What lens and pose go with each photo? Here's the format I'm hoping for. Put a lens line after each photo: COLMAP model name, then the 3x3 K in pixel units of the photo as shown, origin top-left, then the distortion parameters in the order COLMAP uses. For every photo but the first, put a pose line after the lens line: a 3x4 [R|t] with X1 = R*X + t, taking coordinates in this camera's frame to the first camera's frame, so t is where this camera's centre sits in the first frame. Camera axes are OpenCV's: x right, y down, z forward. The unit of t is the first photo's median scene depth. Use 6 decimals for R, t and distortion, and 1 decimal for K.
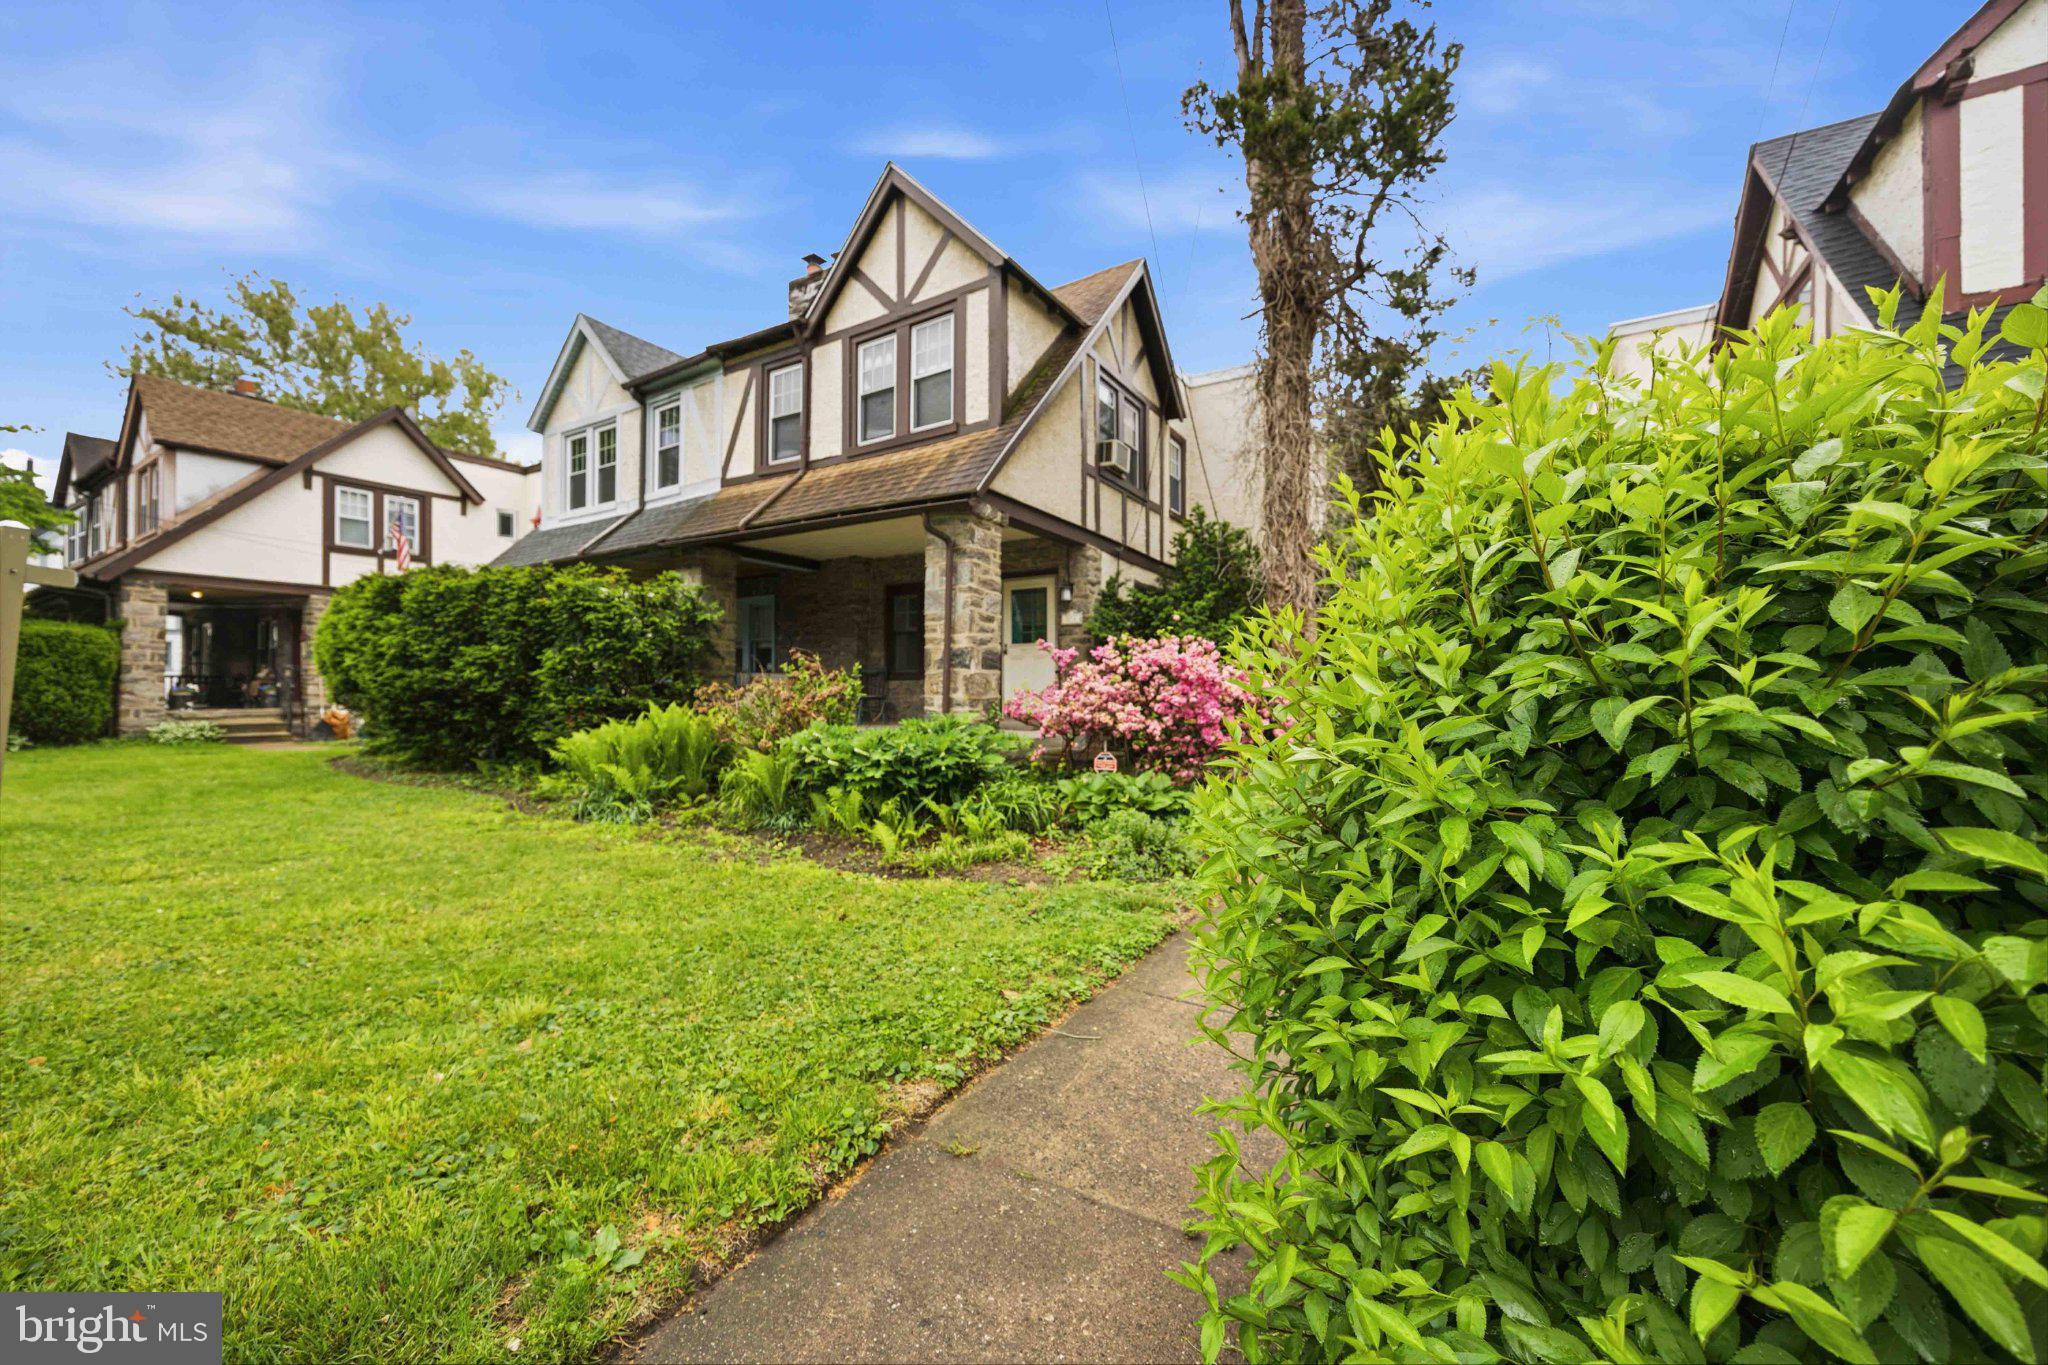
lens RADIAL K [[763.5, 0, 1032.0], [0, 763.5, 680.8], [0, 0, 1]] dist [-0.000234, -0.000020]
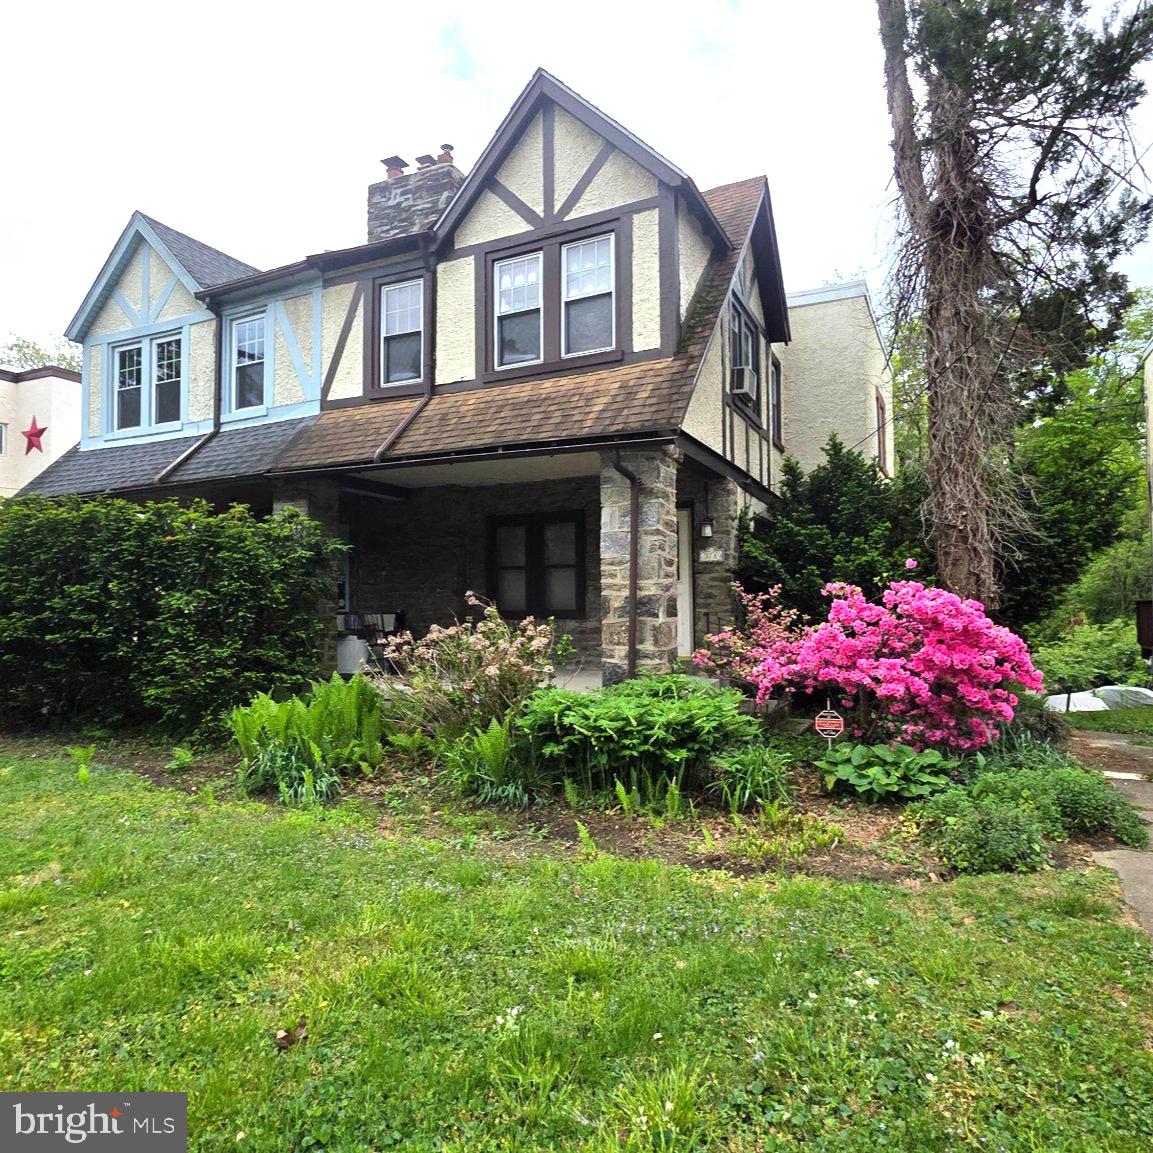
lens RADIAL K [[804.8, 0, 555.9], [0, 804.8, 577.8], [0, 0, 1]] dist [-0.003229, 0.002174]
pose [[0.996728, -0.003631, 0.080741, -0.230961], [0.005492, 0.999724, -0.022841, -0.034691], [-0.080636, 0.023210, 0.996473, 0.032542]]
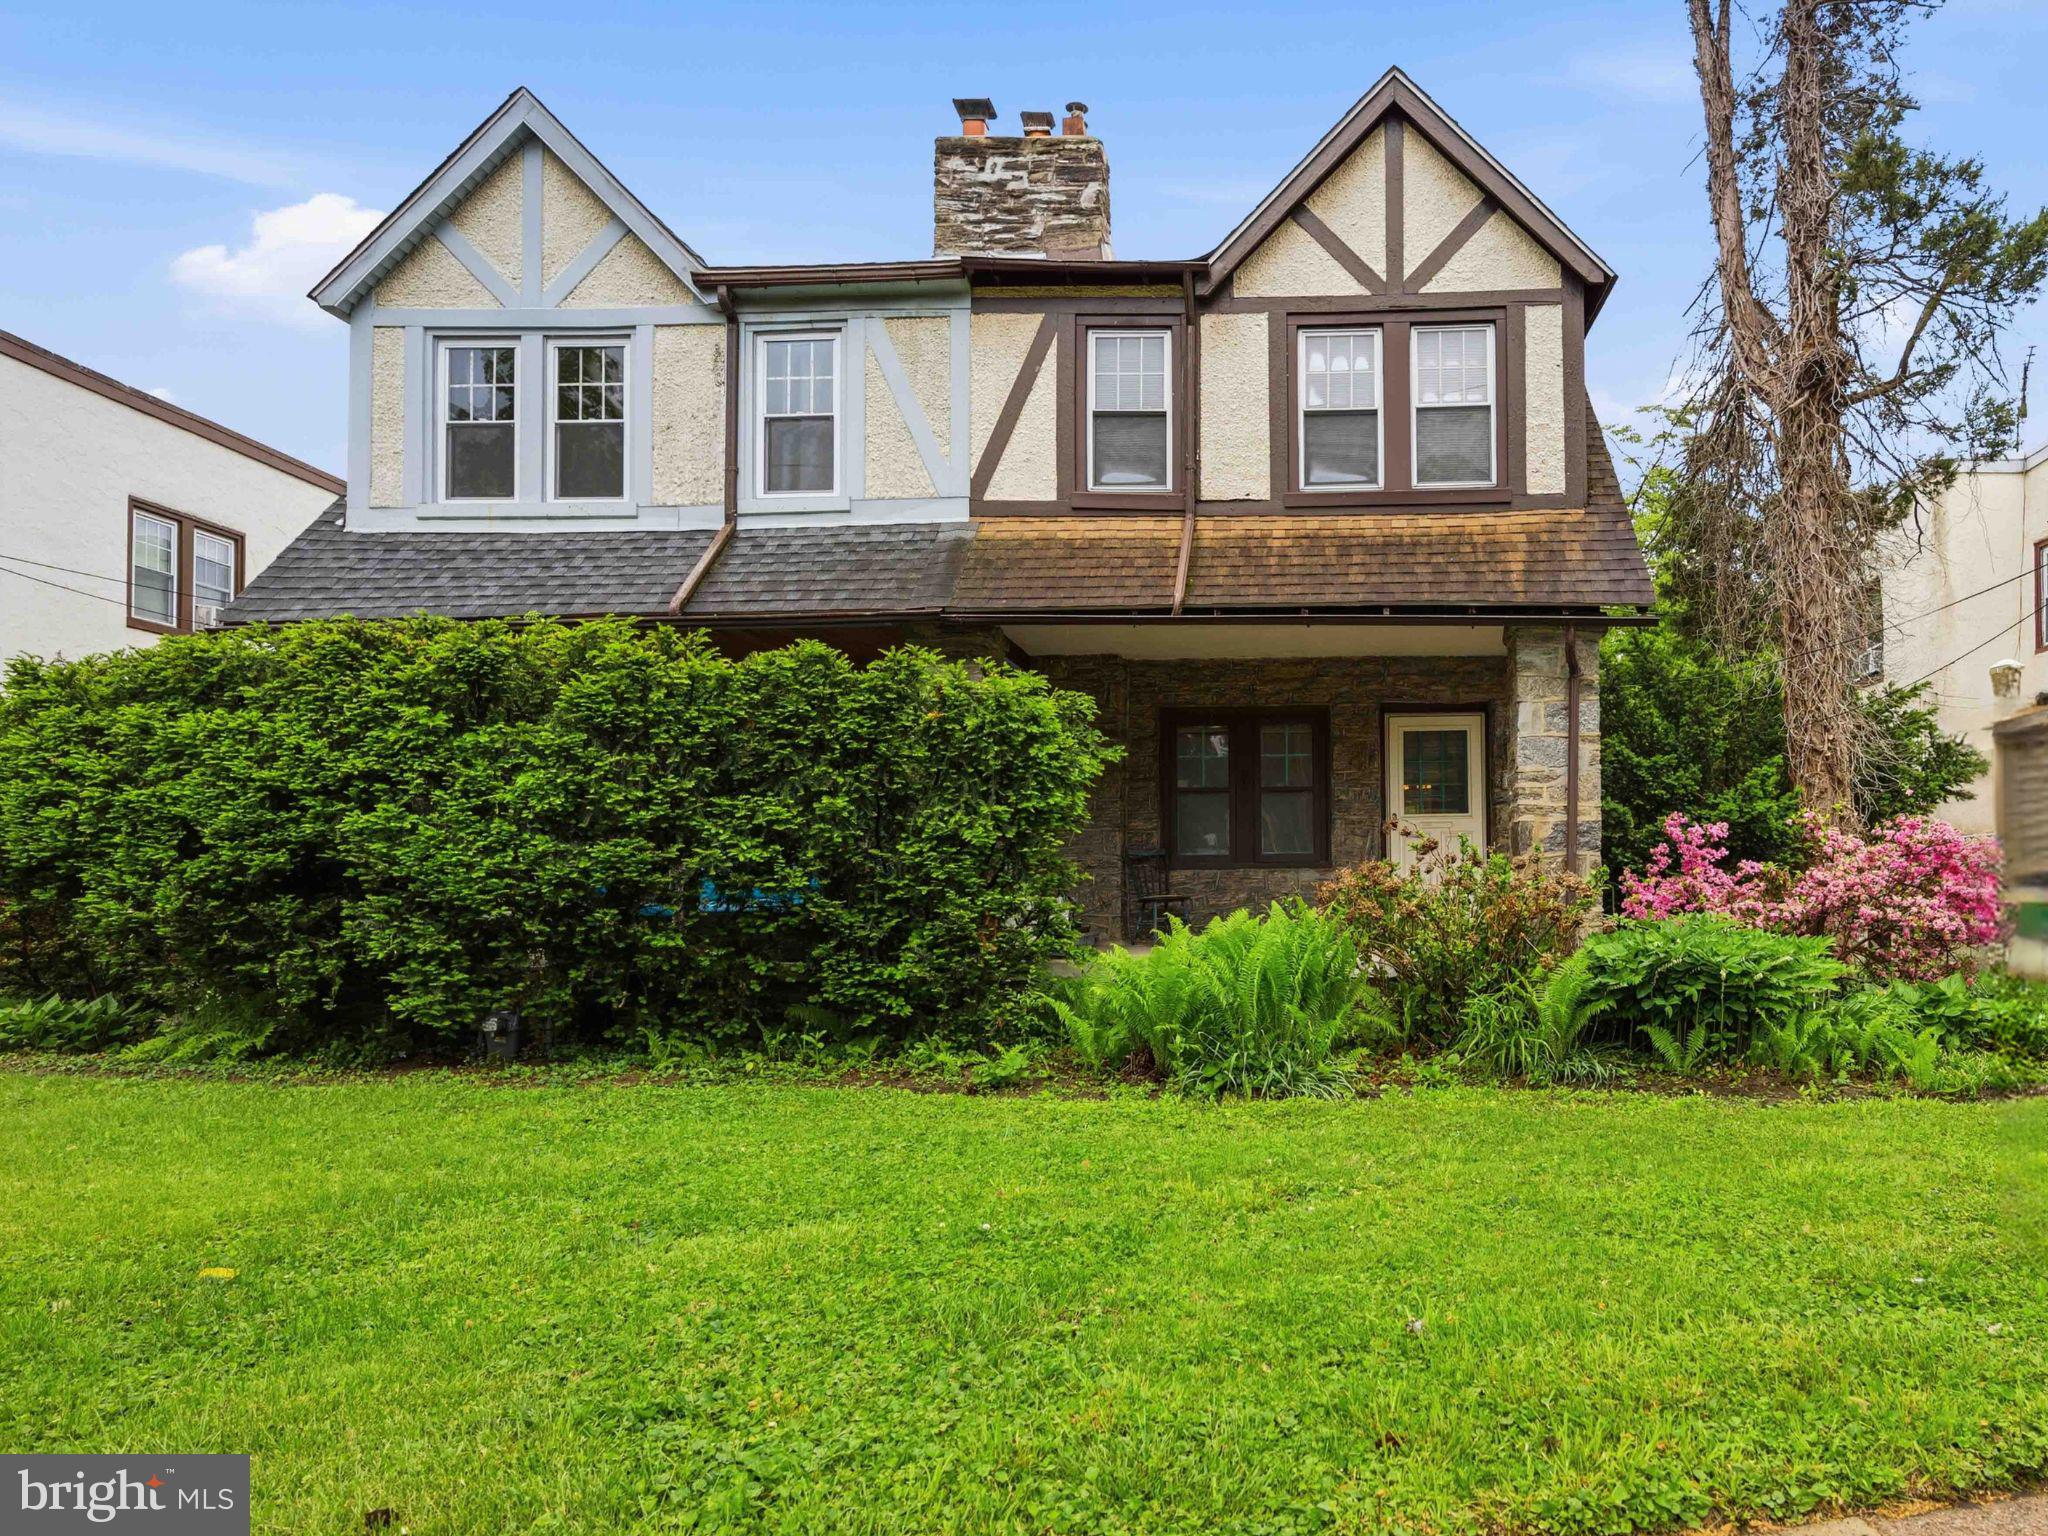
lens RADIAL K [[1379.4, 0, 1284.0], [0, 1379.4, 862.0], [0, 0, 1]] dist [-0.005746, 0.002123]
pose [[0.865945, 0.006452, 0.500098, -0.788759], [-0.001555, 0.999947, -0.010207, 0.005735], [-0.500137, 0.008061, 0.865909, 0.037266]]
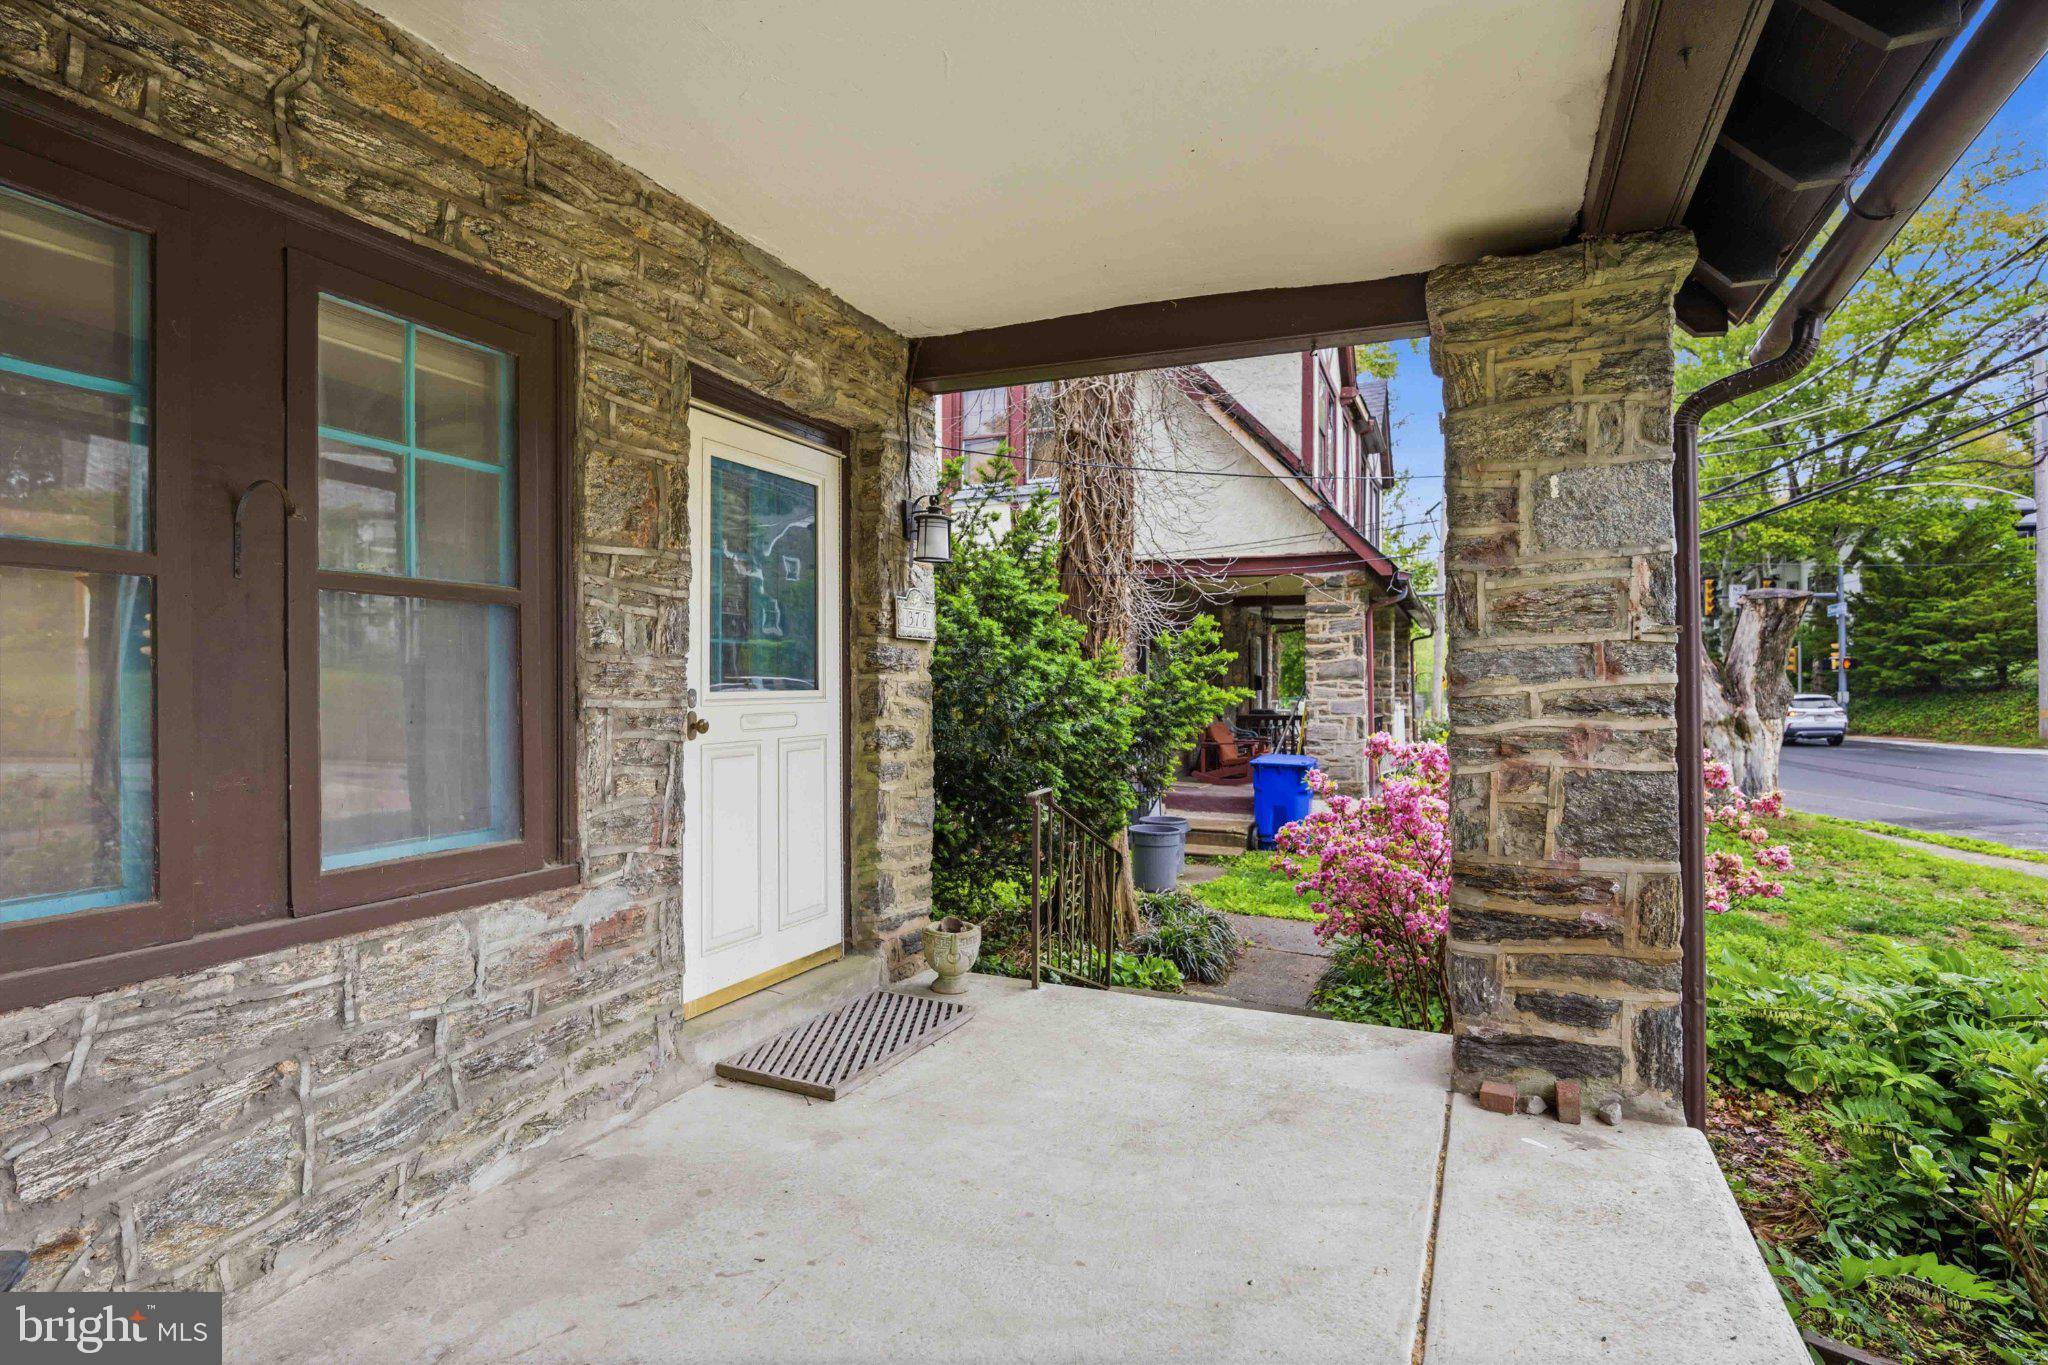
lens RADIAL K [[1029.2, 0, 1019.7], [0, 1029.2, 684.4], [0, 0, 1]] dist [-0.011473, 0.000048]
pose [[-0.127371, 0.005160, 0.991842, -0.386743], [-0.014706, 0.999867, -0.007090, -0.055332], [-0.991746, -0.015489, -0.127278, 1.068738]]
